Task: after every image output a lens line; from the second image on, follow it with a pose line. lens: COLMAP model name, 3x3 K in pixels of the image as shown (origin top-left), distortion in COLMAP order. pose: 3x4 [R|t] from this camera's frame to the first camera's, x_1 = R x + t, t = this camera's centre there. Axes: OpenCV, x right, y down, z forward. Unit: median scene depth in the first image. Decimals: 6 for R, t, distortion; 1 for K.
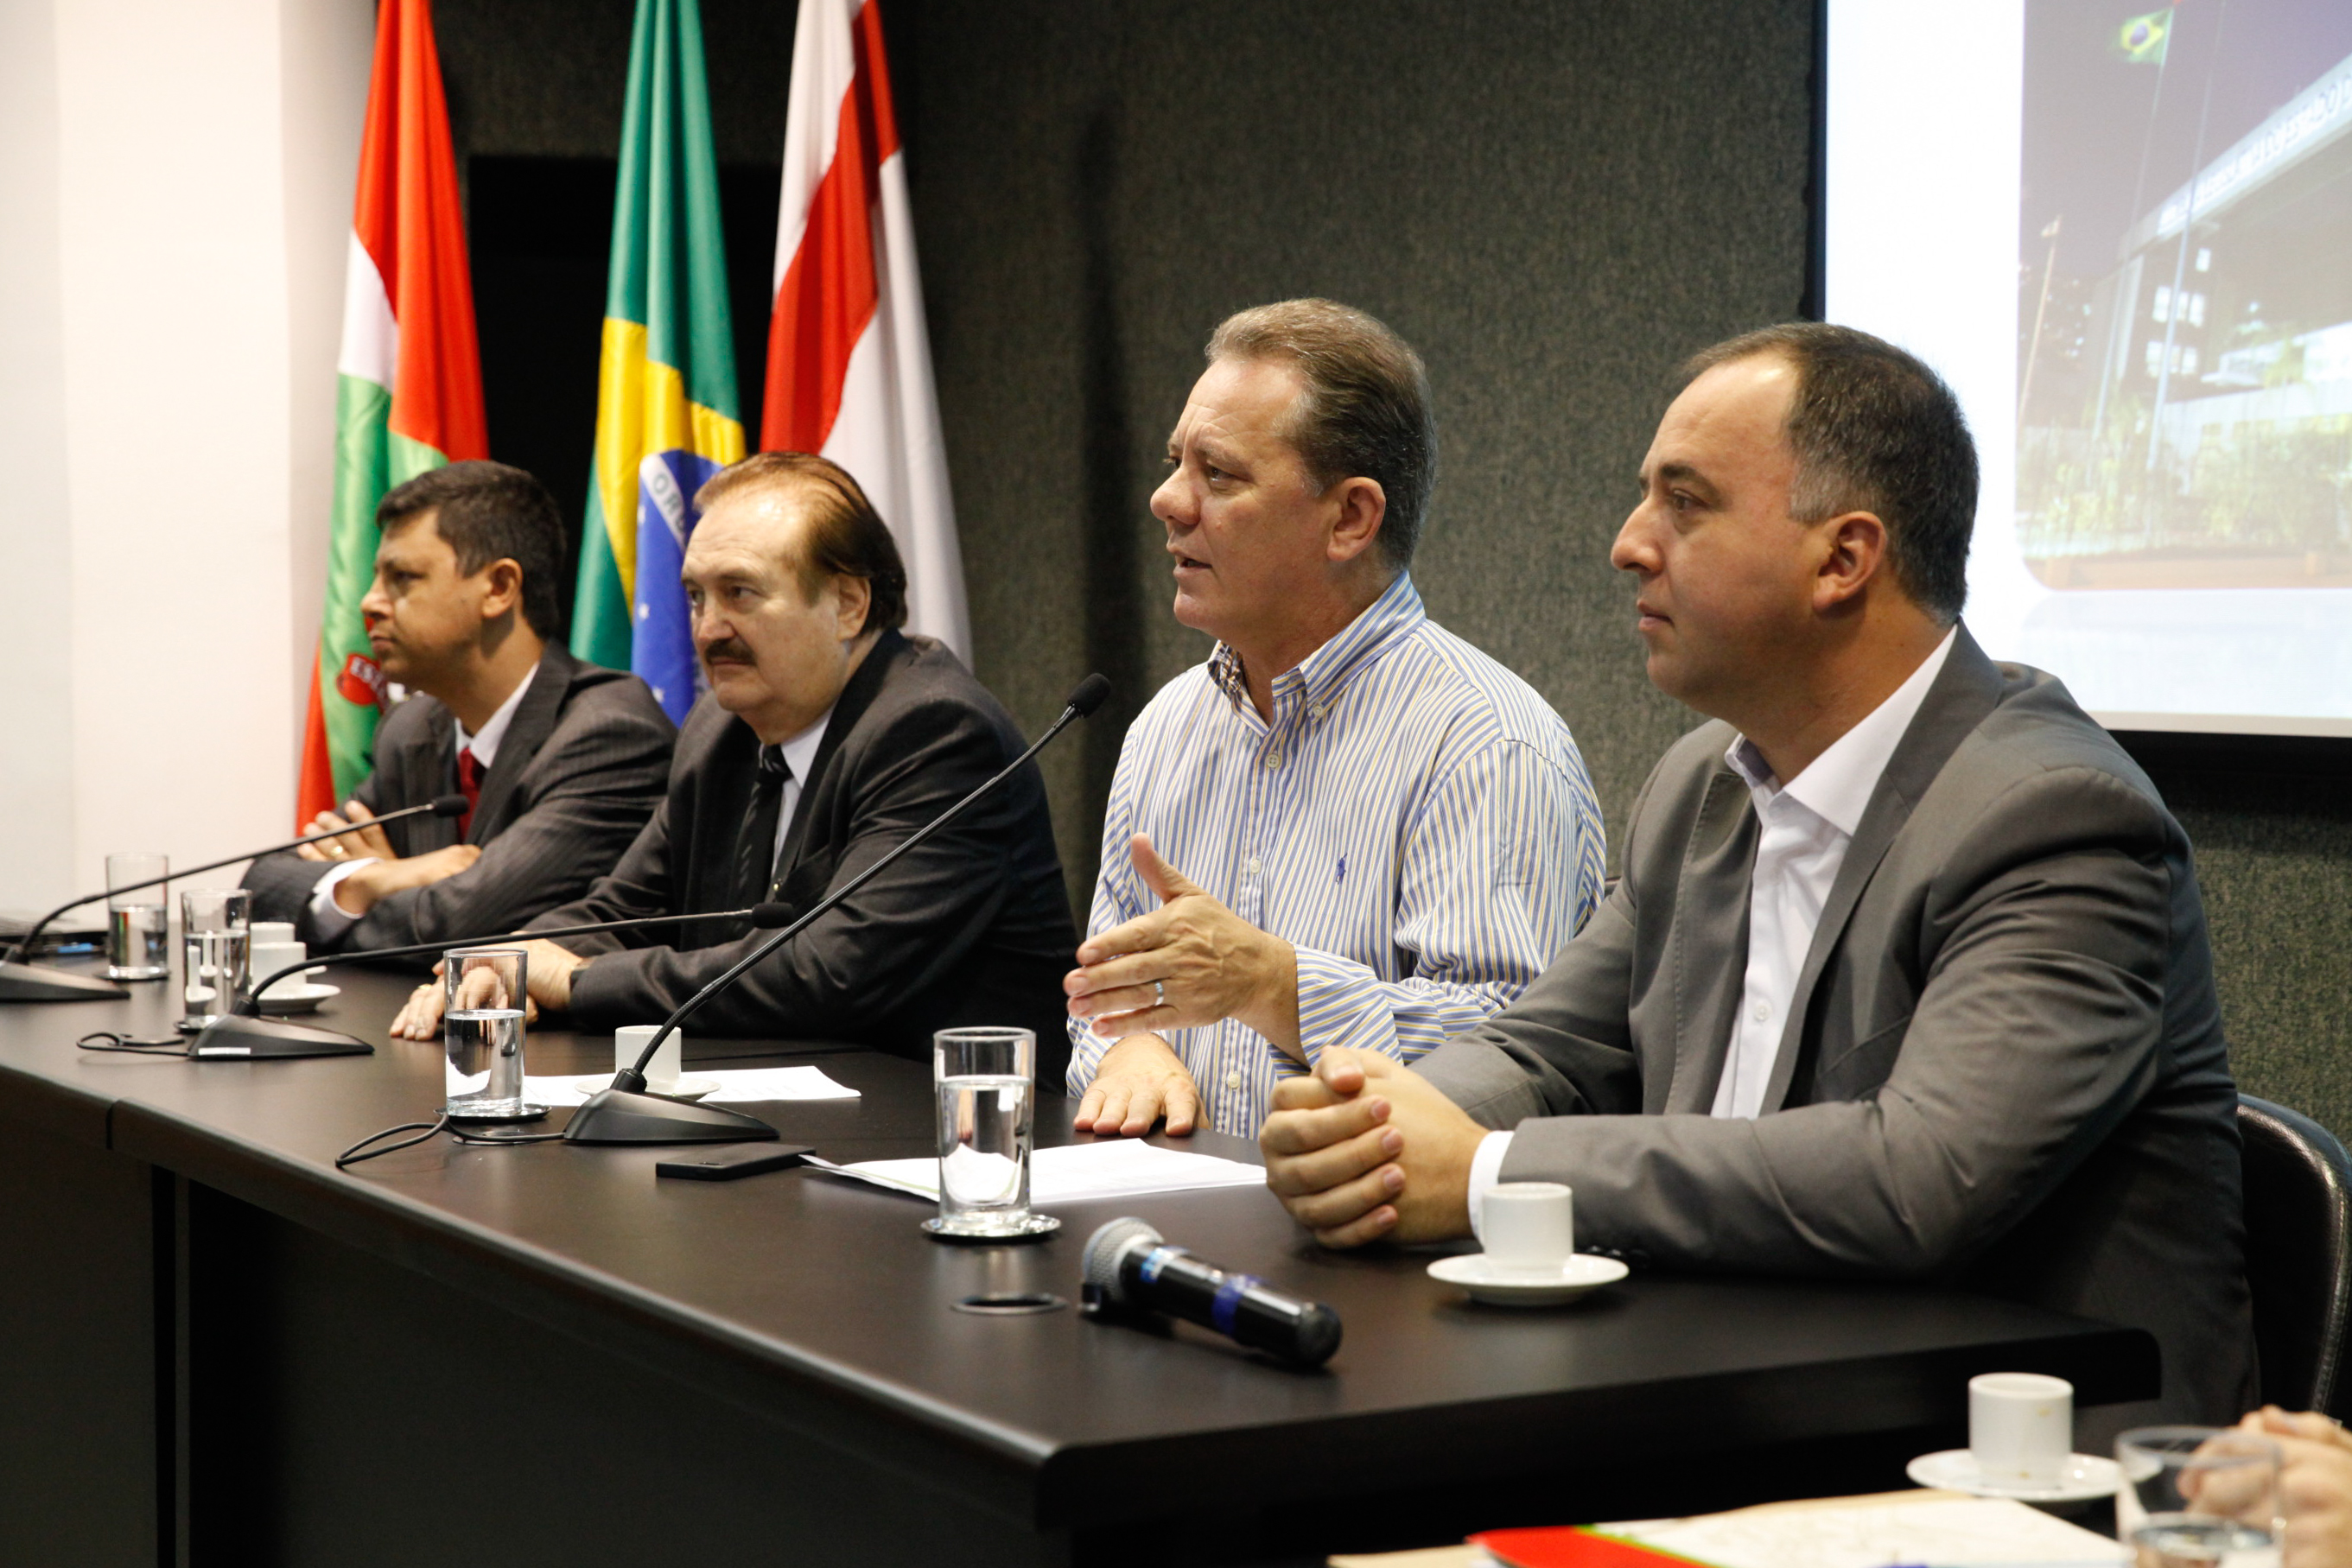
lens RADIAL K [[4525.5, 0, 1171.8], [0, 4525.5, 809.6], [0, 0, 1]] dist [0.176179, 0.316623]
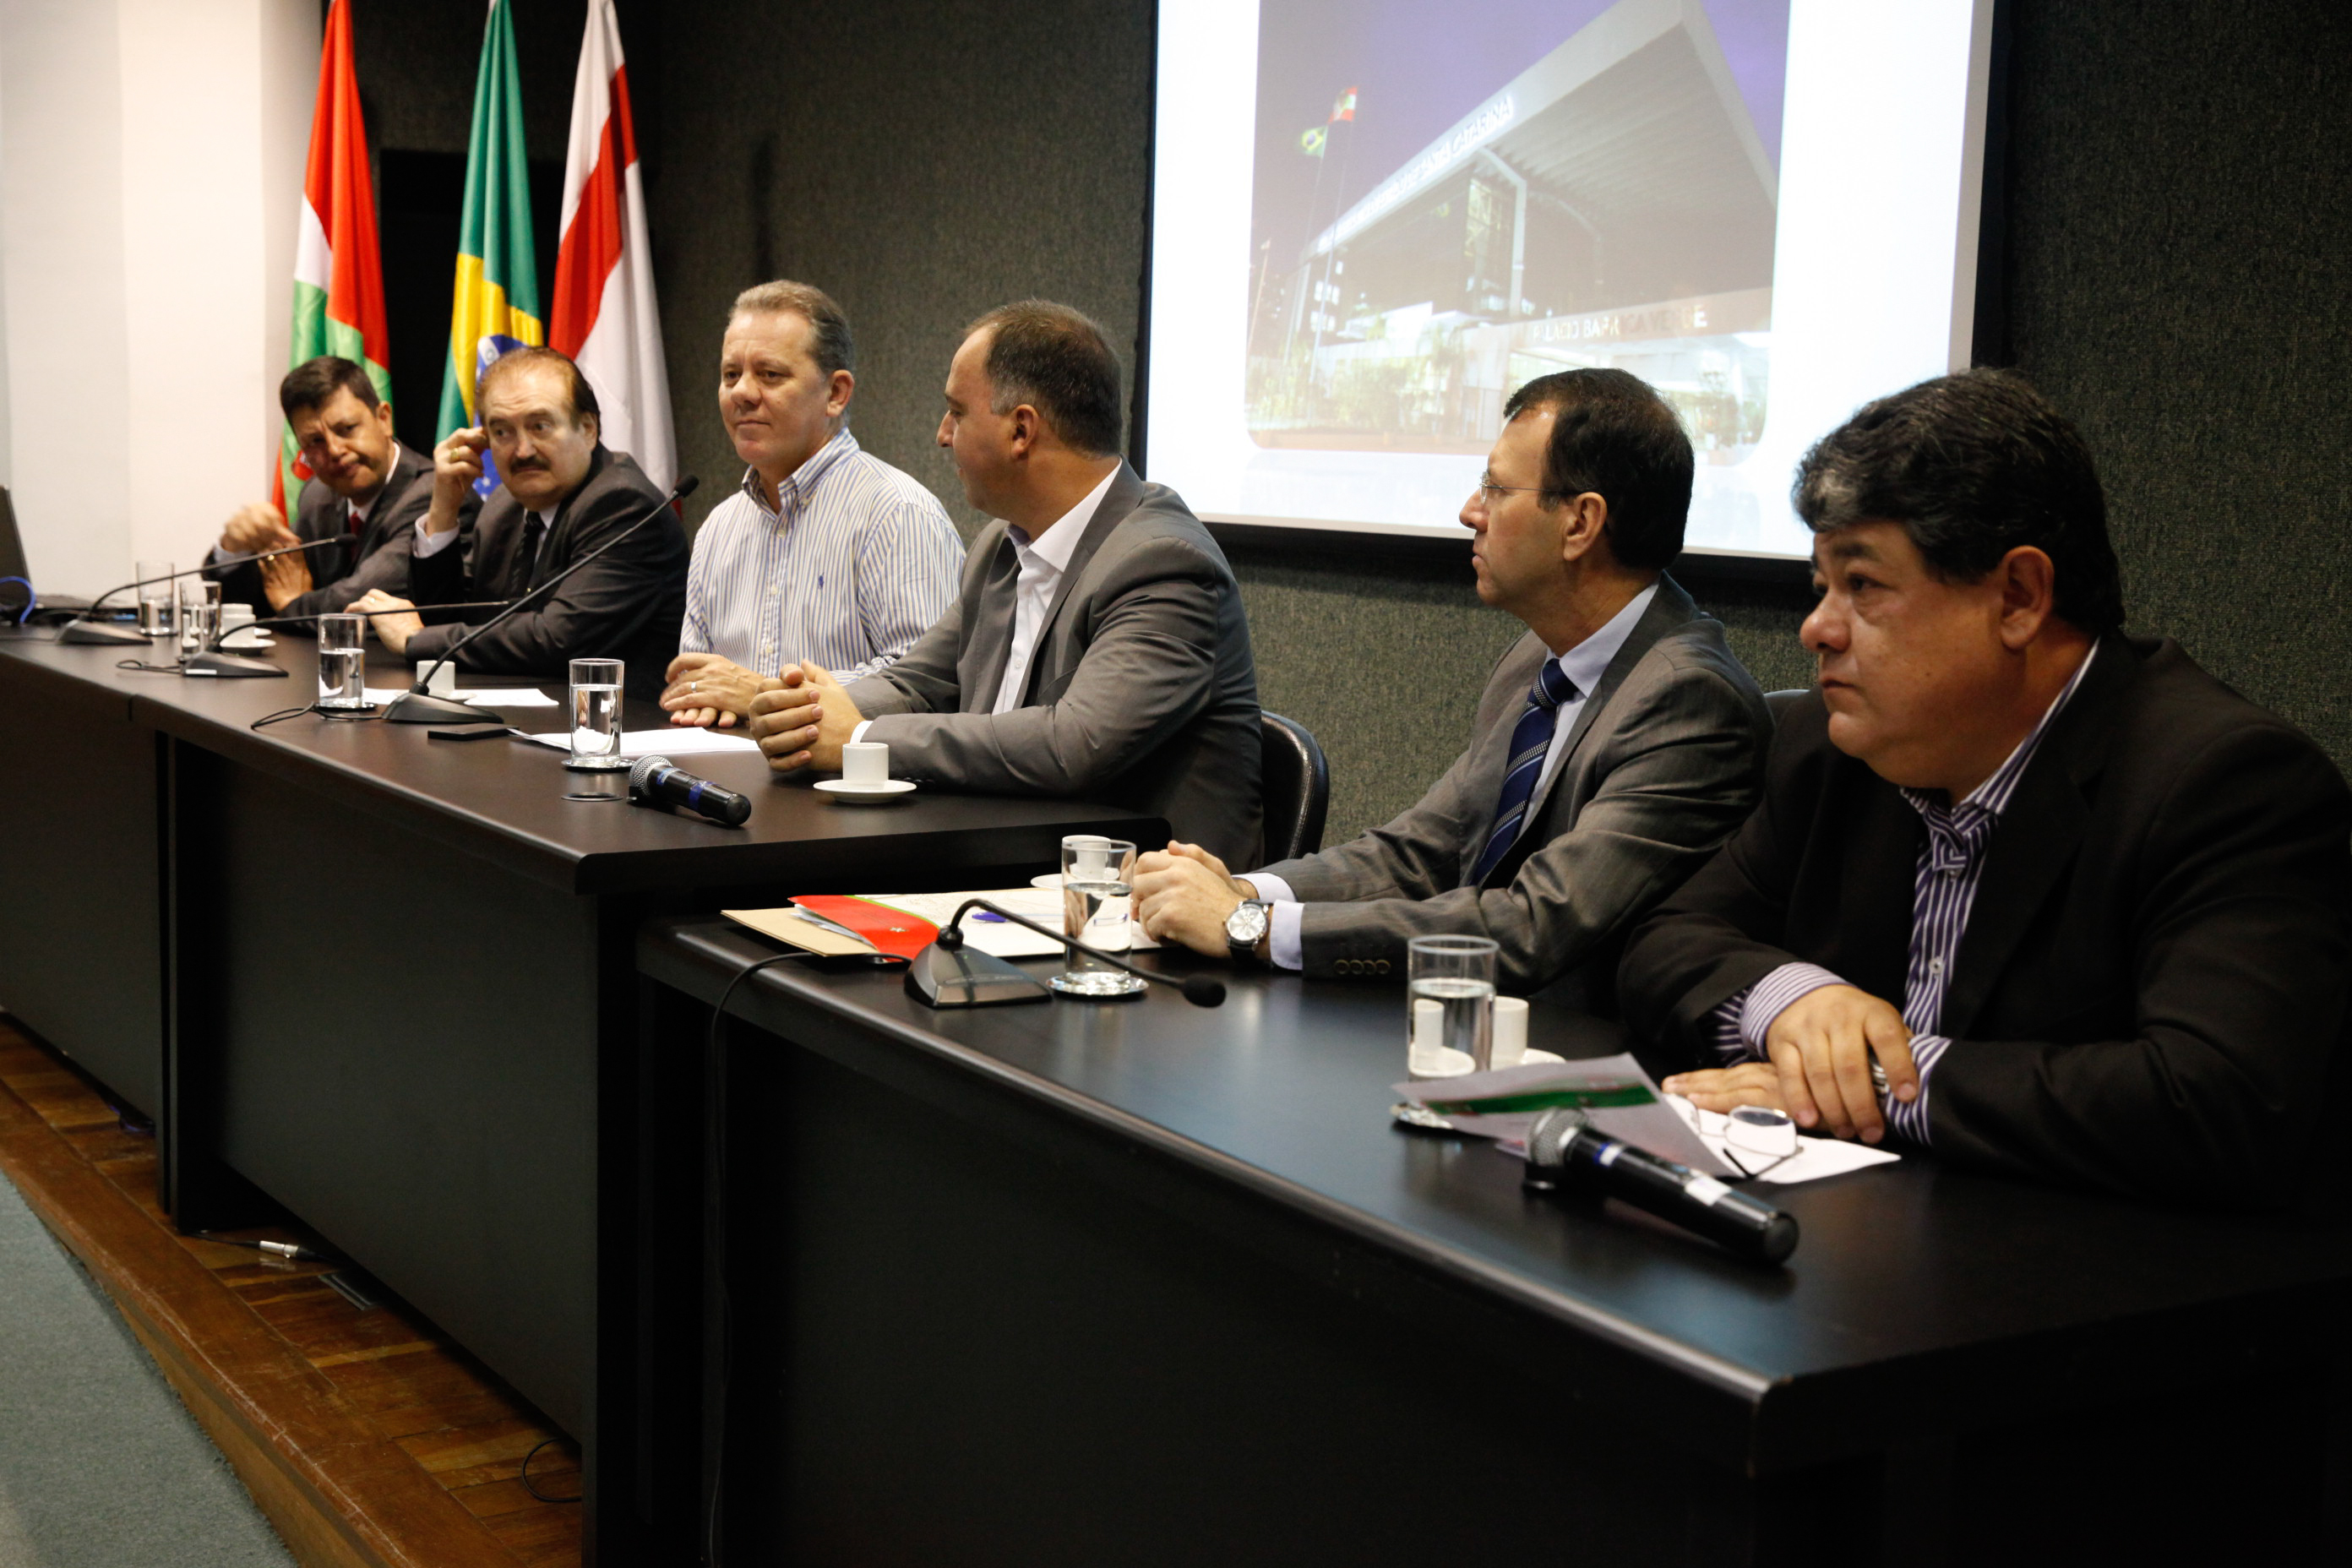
lens RADIAL K [[2937.6, 0, 1176.0], [0, 2937.6, 784.0], [0, 0, 1]] dist [0.068427, 0.023284]
pose [[0.995192, 0.023712, 0.095031, 0.054378], [-0.030213, 0.997258, 0.067557, 0.006623], [-0.093169, -0.070103, 0.993179, -0.159980]]
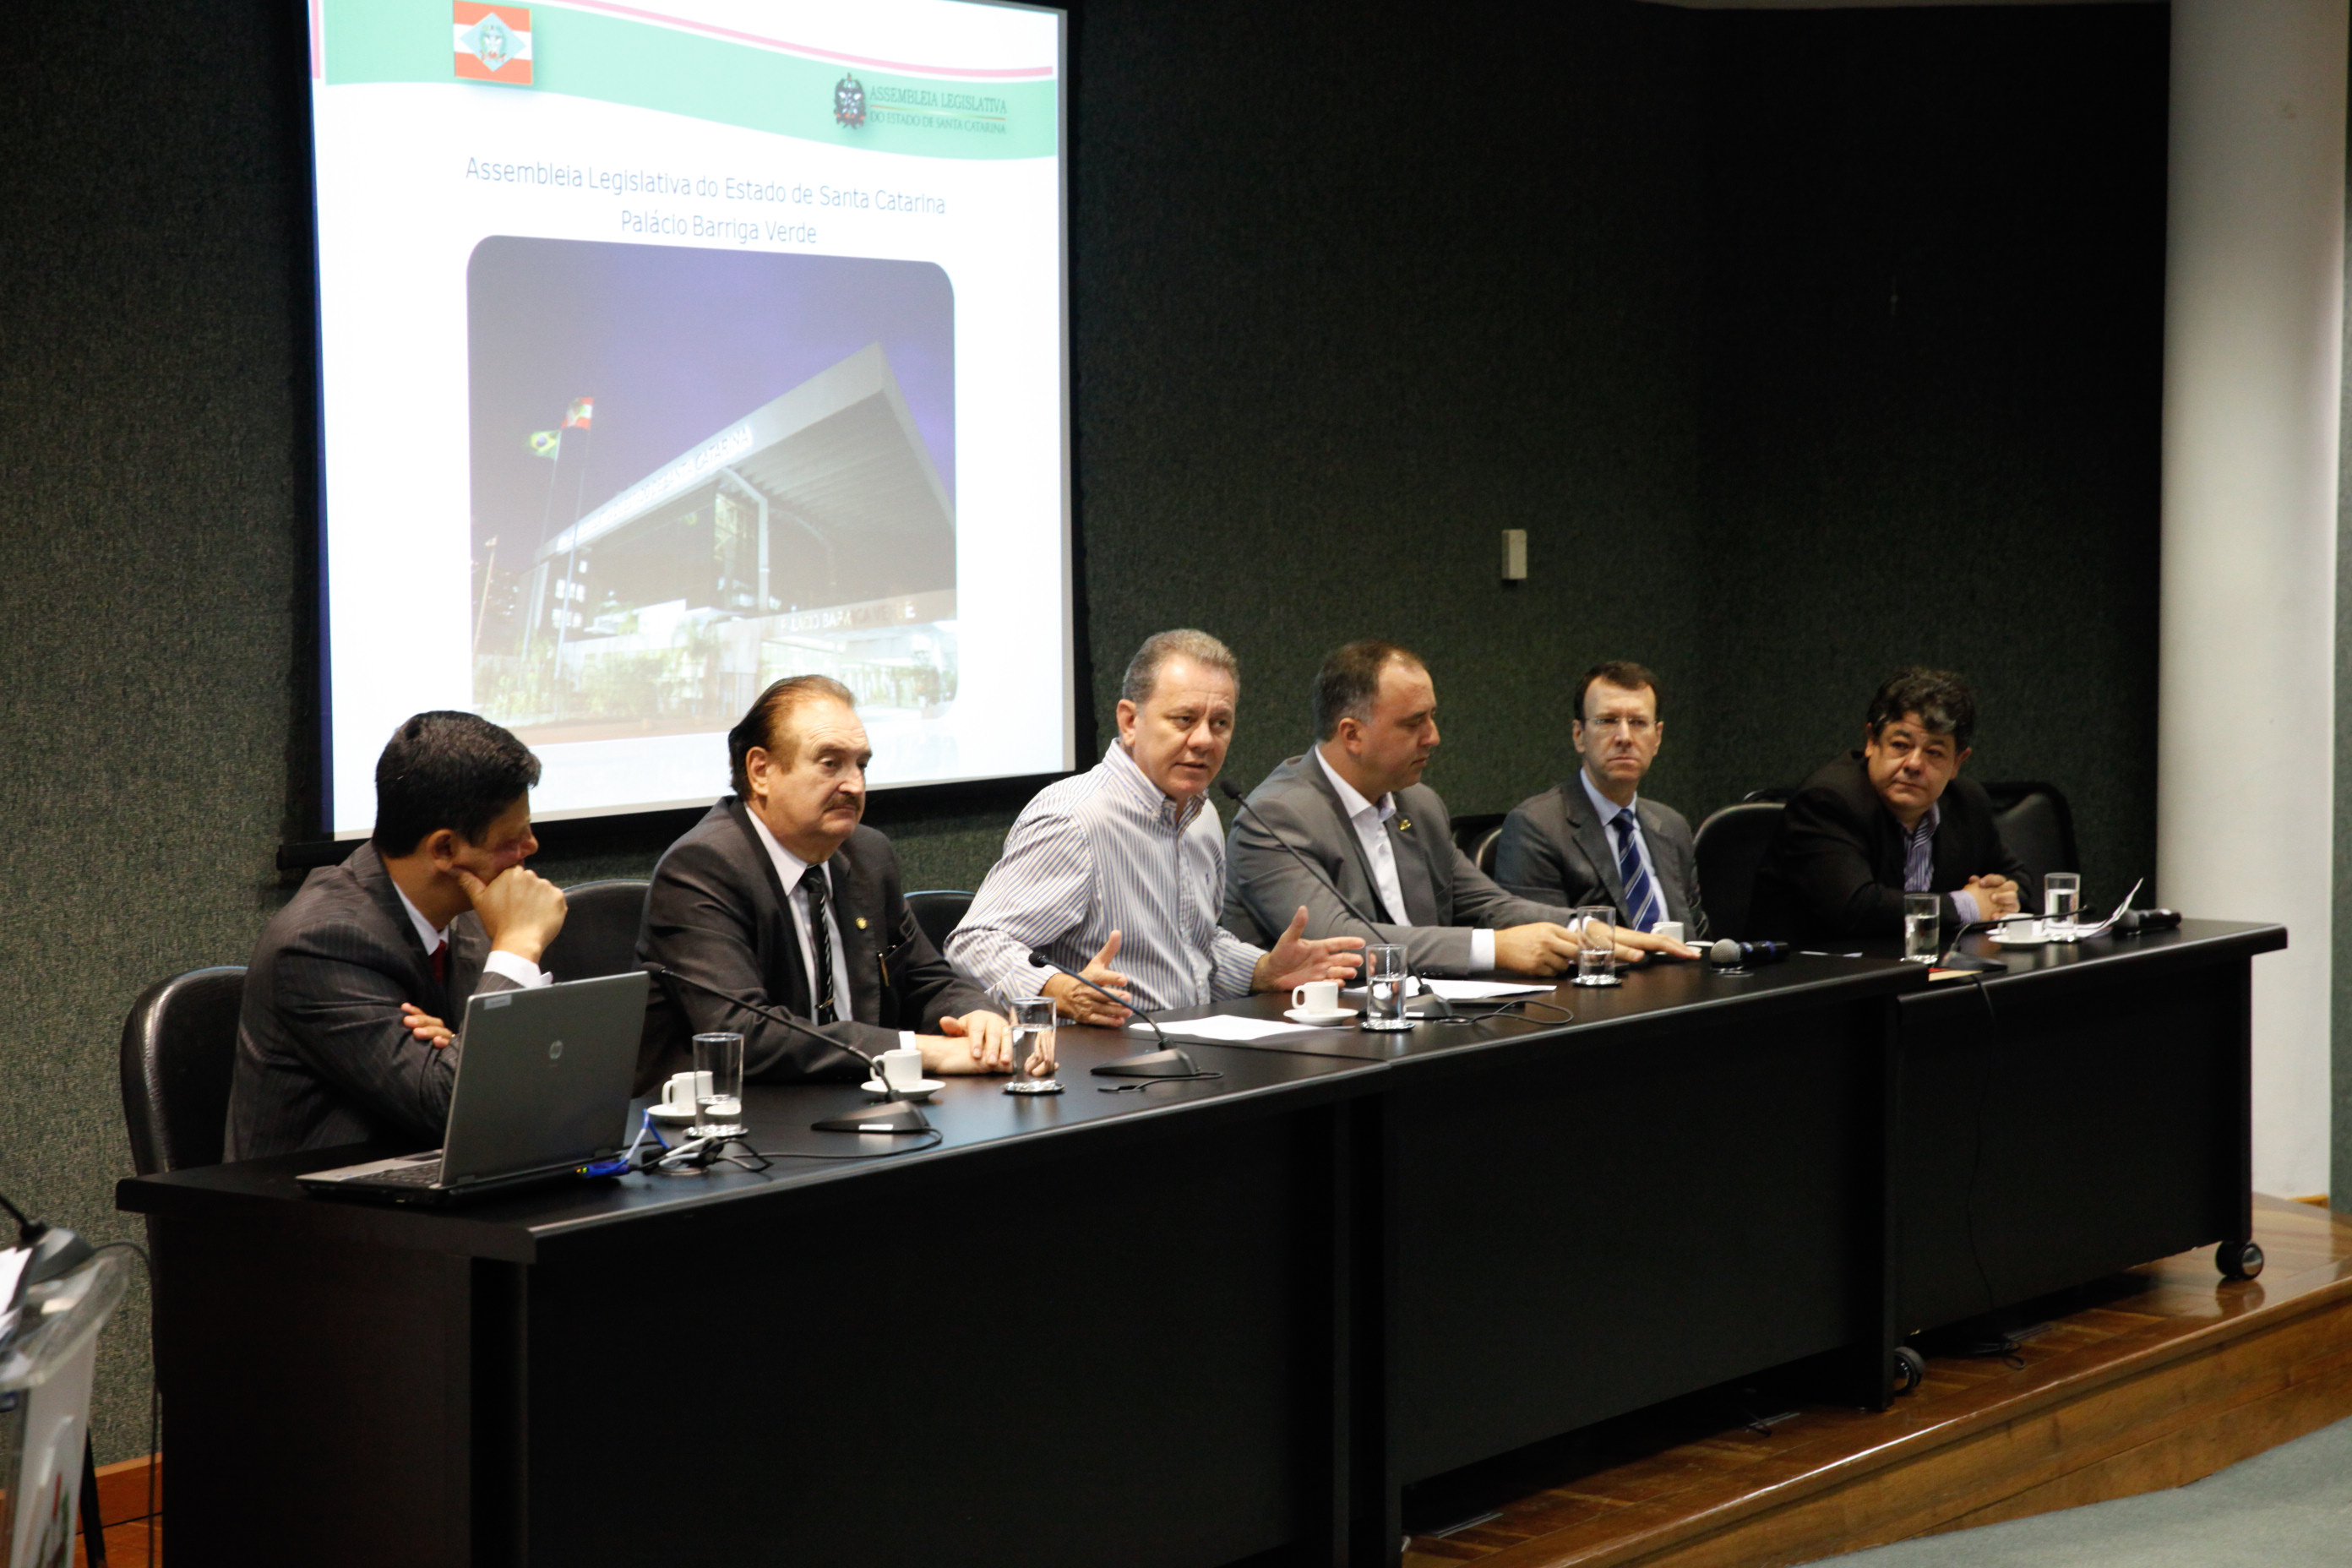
lens RADIAL K [[4525.9, 0, 1171.8], [0, 4525.9, 809.6], [0, 0, 1]] dist [0.176179, 0.316623]
pose [[-0.439100, -0.063824, 0.896168, -1.528859], [0.046868, 0.994488, 0.093790, -0.181185], [-0.897215, 0.083185, -0.433689, 1.572457]]
